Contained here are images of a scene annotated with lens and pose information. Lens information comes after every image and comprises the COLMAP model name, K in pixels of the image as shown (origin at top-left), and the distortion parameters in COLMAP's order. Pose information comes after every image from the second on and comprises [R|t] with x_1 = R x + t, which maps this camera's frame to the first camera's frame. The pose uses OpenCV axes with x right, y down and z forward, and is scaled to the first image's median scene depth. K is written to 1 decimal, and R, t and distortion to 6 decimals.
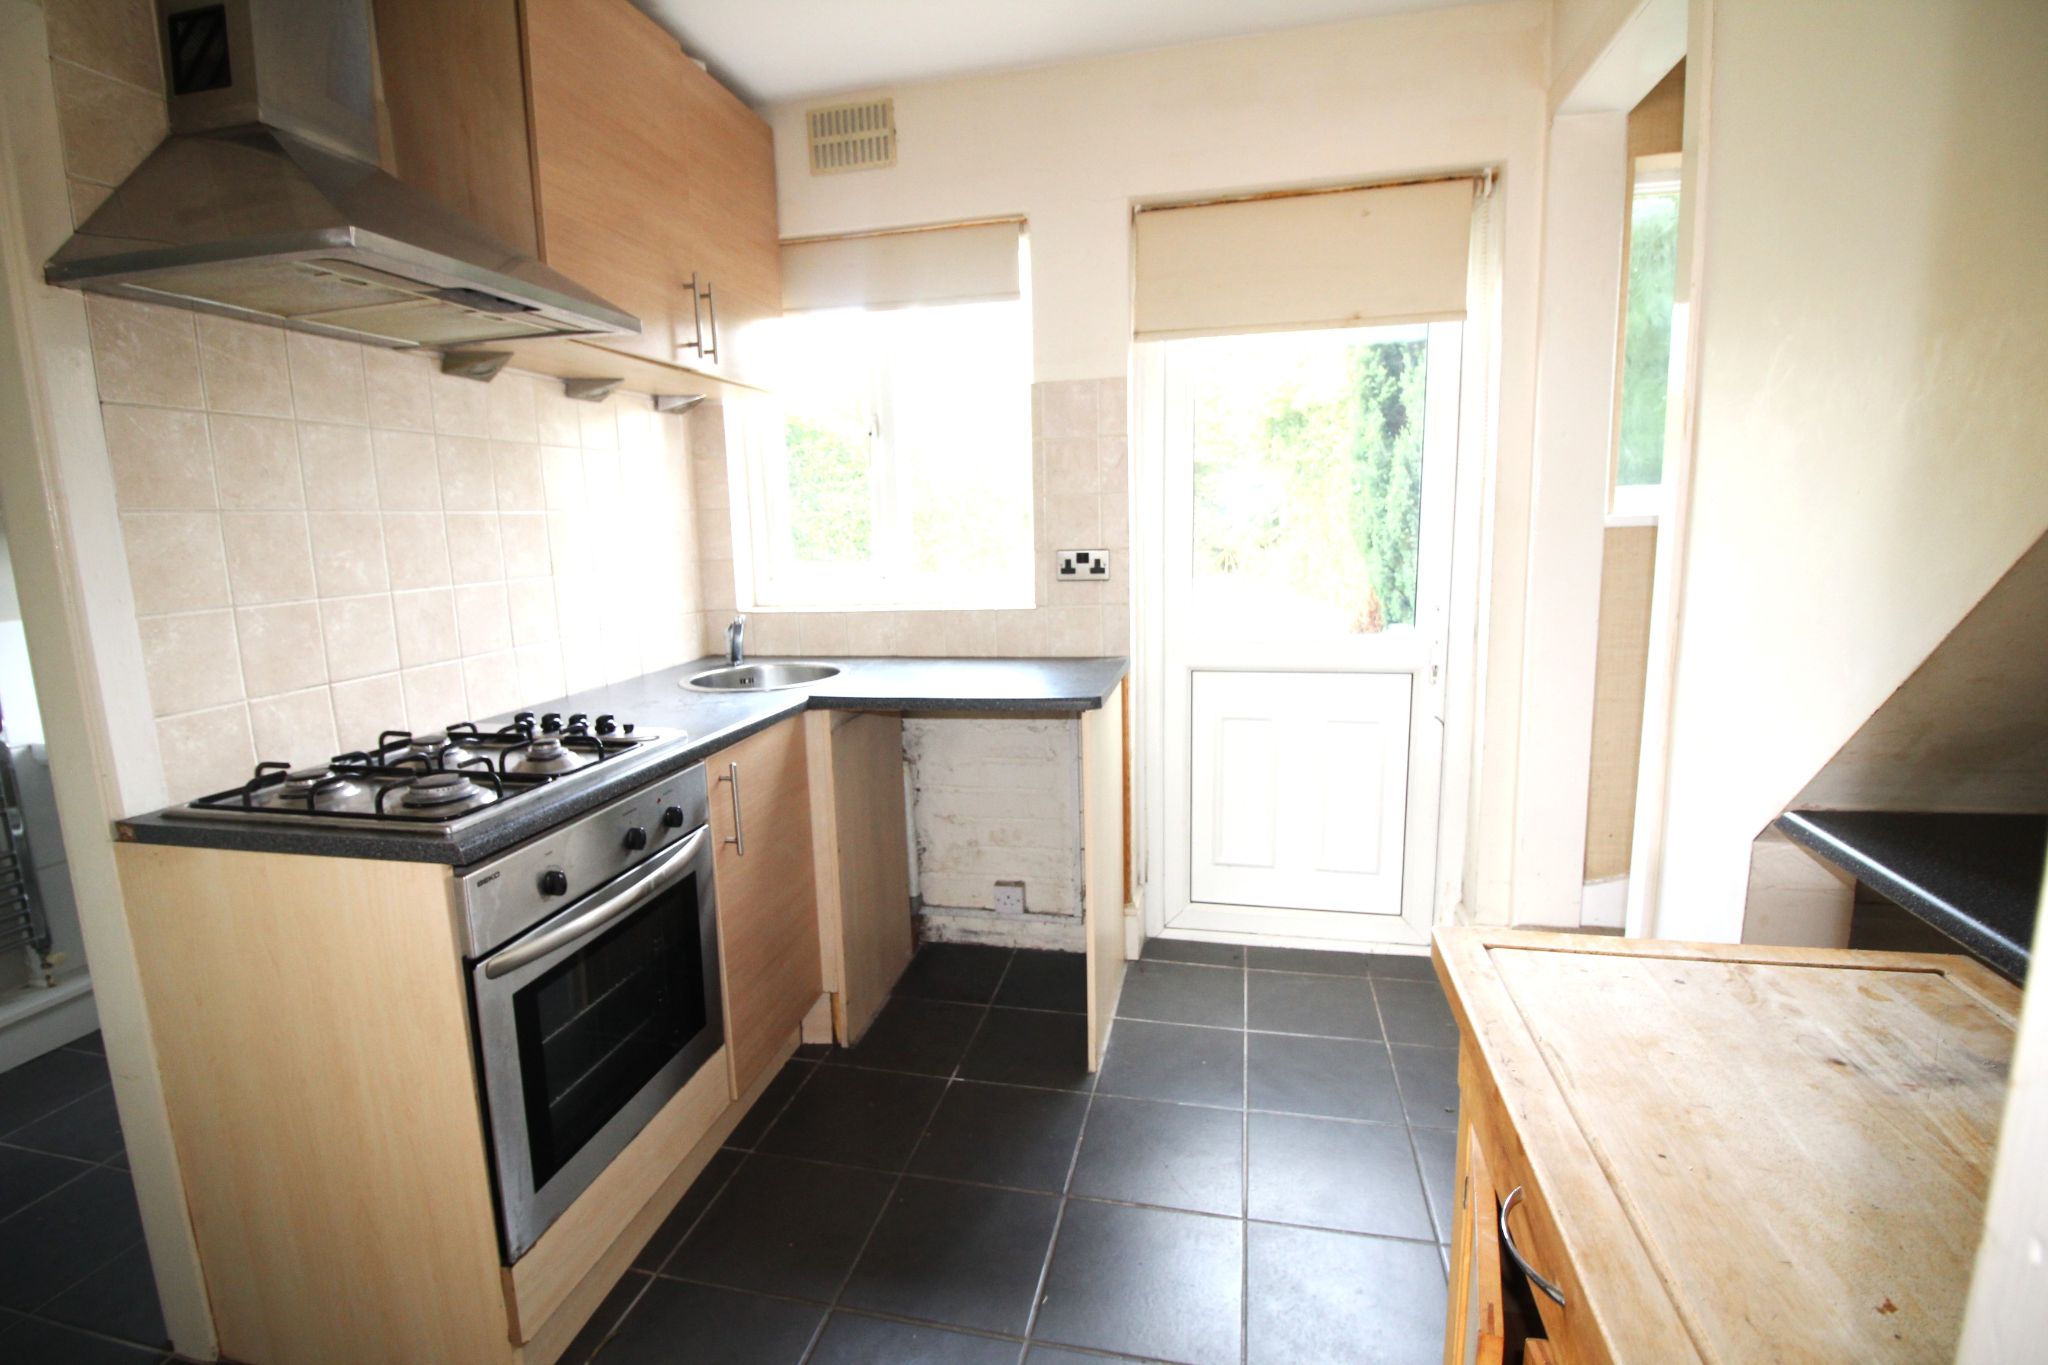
lens RADIAL K [[959.7, 0, 1016.6], [0, 959.7, 677.1], [0, 0, 1]] dist [-0.004713, -0.003679]
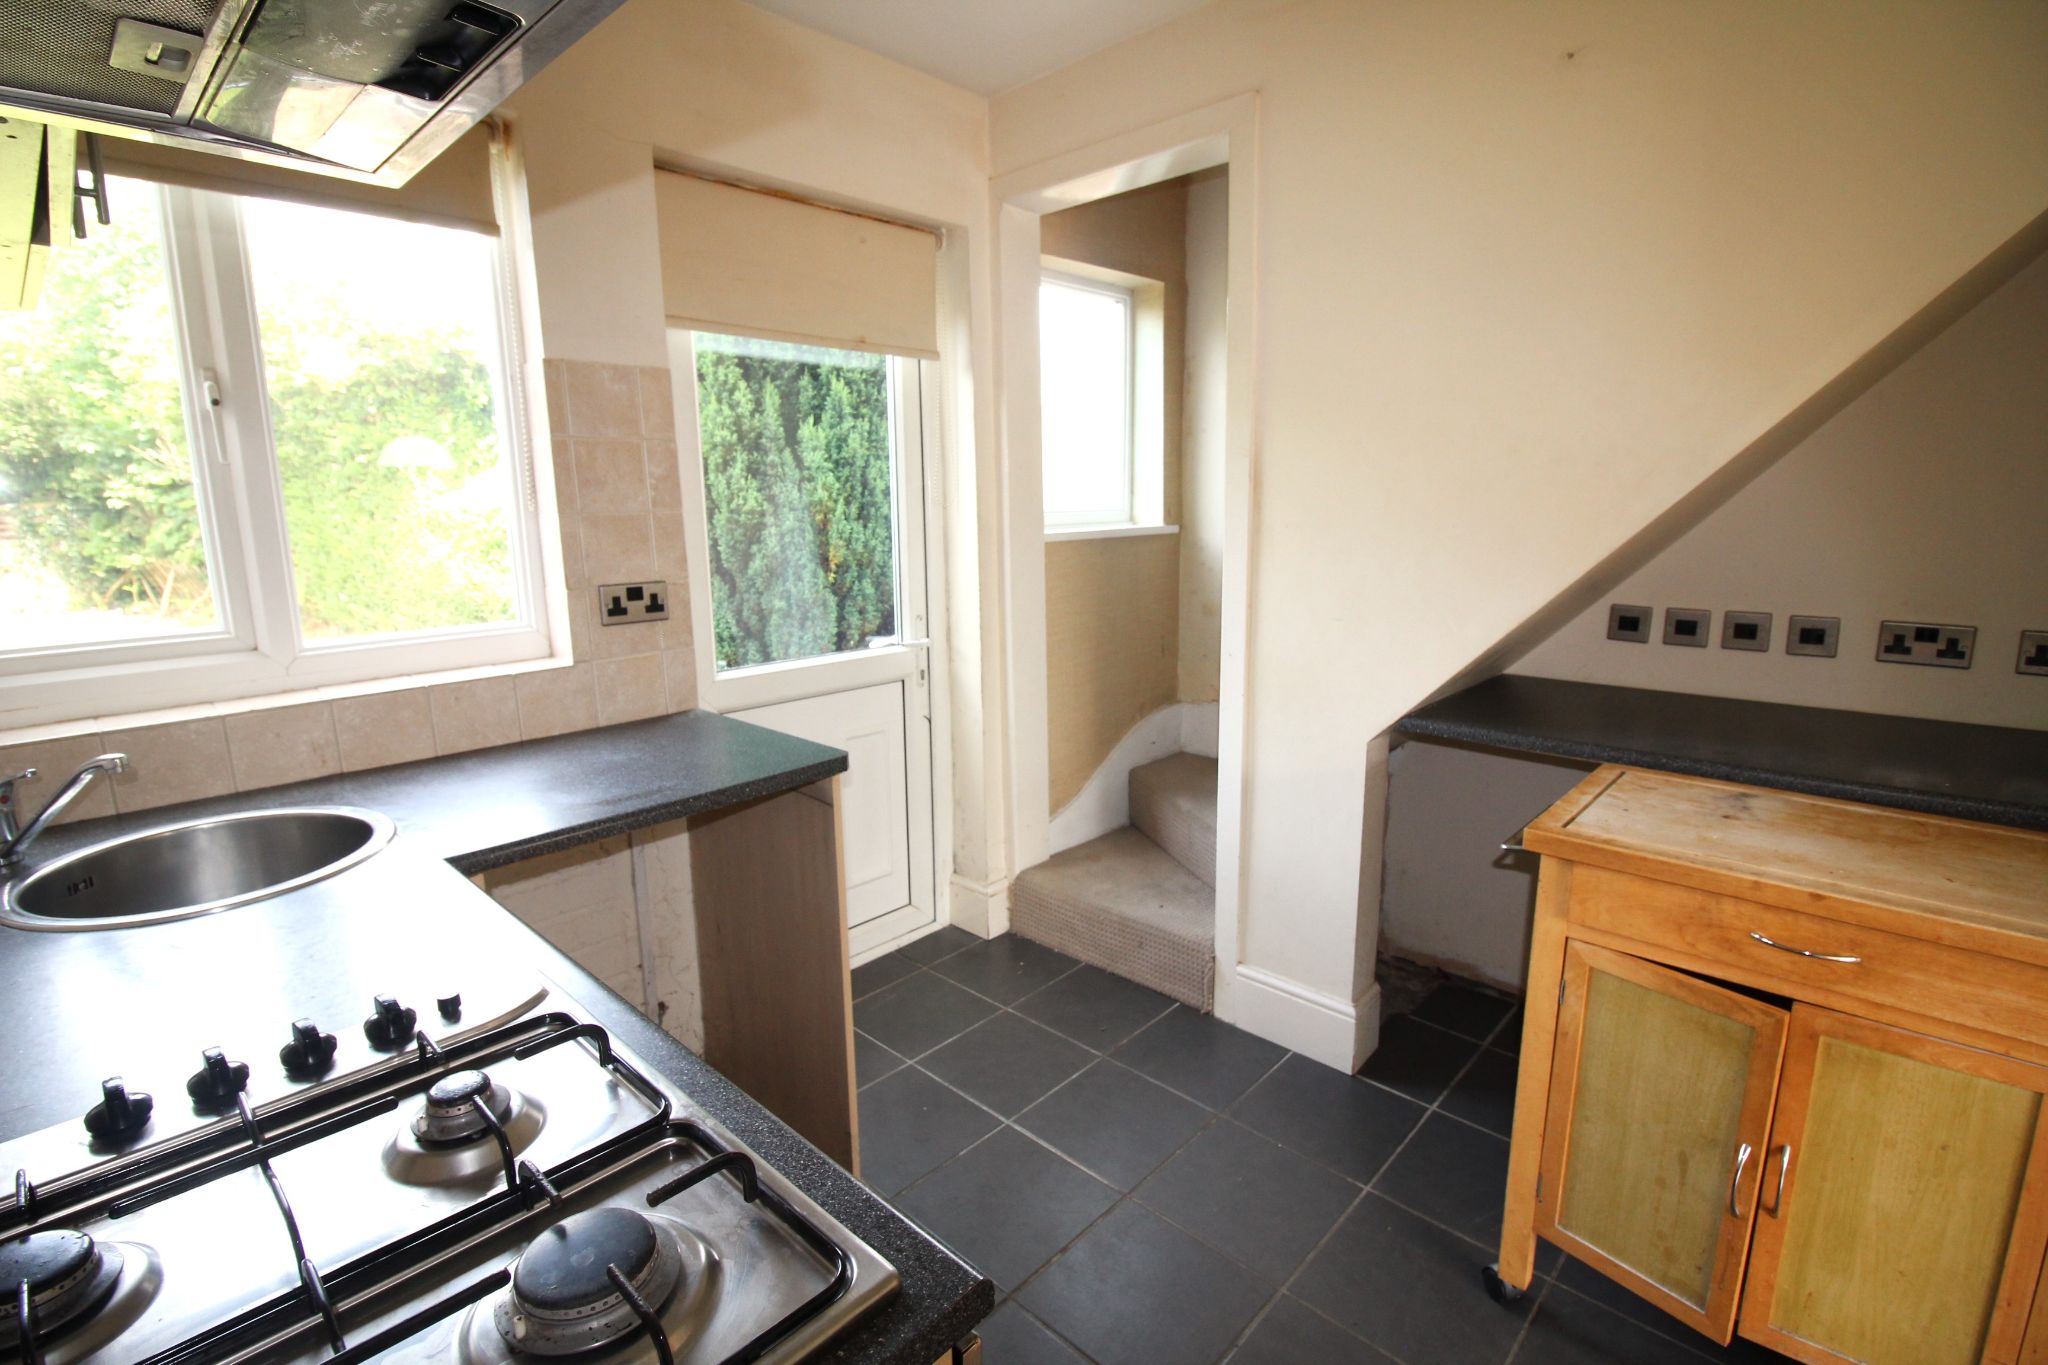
lens RADIAL K [[959.7, 0, 1017.9], [0, 959.7, 683.6], [0, 0, 1]] dist [-0.004713, -0.003679]
pose [[0.507488, -0.144254, 0.849498, -0.448209], [0.141469, 0.986457, 0.082997, -0.072768], [-0.849966, 0.078057, 0.521023, 0.334053]]
